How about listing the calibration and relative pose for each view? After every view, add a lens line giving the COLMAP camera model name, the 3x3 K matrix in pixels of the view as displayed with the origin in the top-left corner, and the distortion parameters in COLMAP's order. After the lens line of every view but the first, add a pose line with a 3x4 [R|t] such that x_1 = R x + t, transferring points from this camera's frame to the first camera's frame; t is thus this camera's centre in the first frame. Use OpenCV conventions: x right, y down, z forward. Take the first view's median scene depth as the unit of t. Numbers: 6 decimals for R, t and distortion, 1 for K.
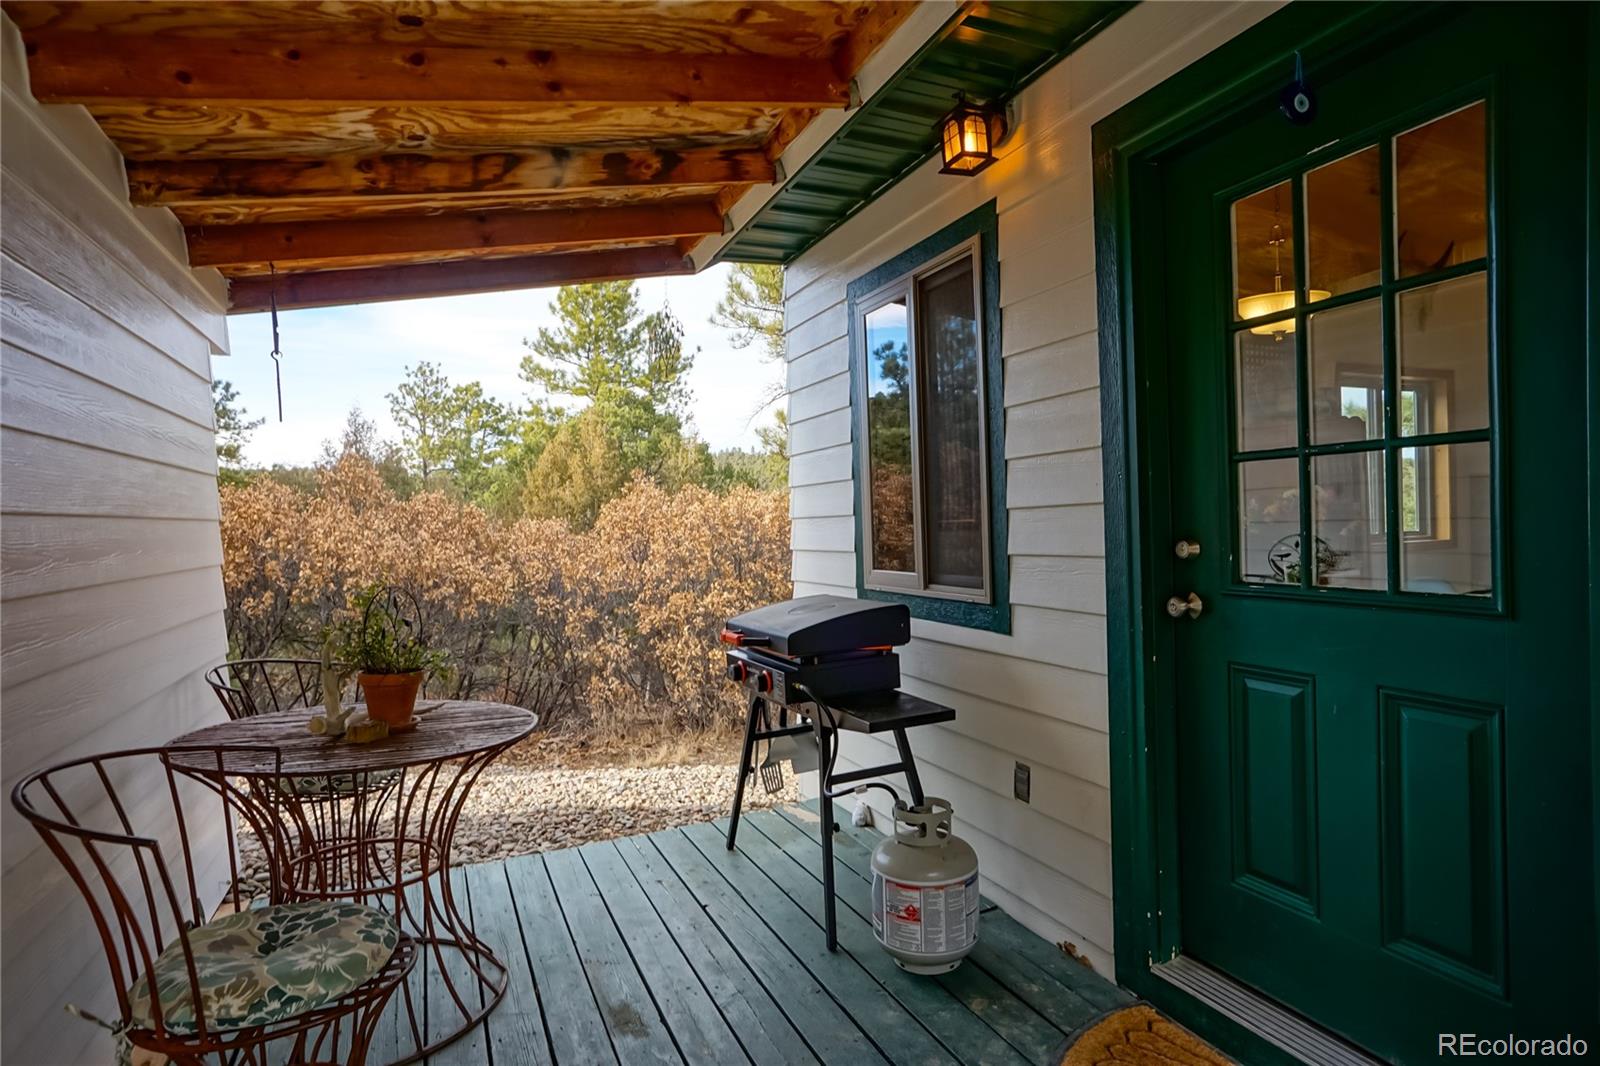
lens RADIAL K [[871.2, 0, 802.3], [0, 871.2, 539.8], [0, 0, 1]] dist [-0.029202, 0.025878]
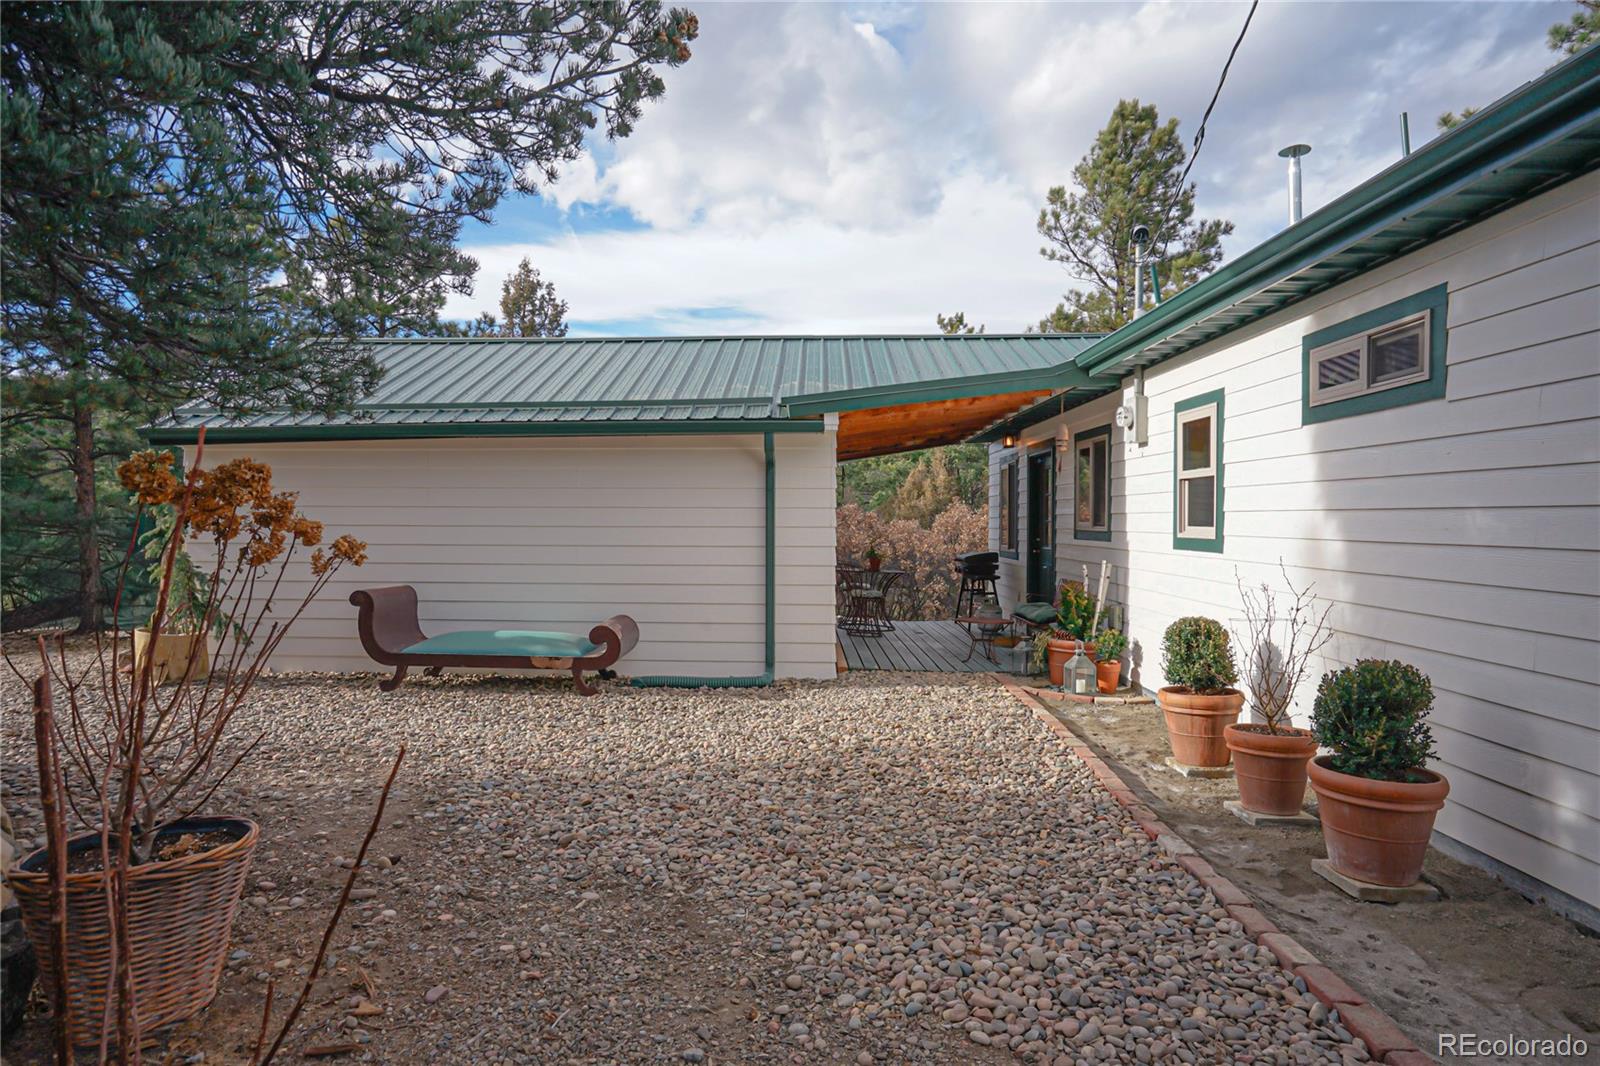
lens RADIAL K [[871.2, 0, 802.3], [0, 871.2, 539.8], [0, 0, 1]] dist [-0.029202, 0.025878]
pose [[0.917620, 0.044039, -0.395012, 0.258025], [-0.041089, 0.999029, 0.015929, -0.002726], [0.395330, 0.001614, 0.918538, -0.879003]]
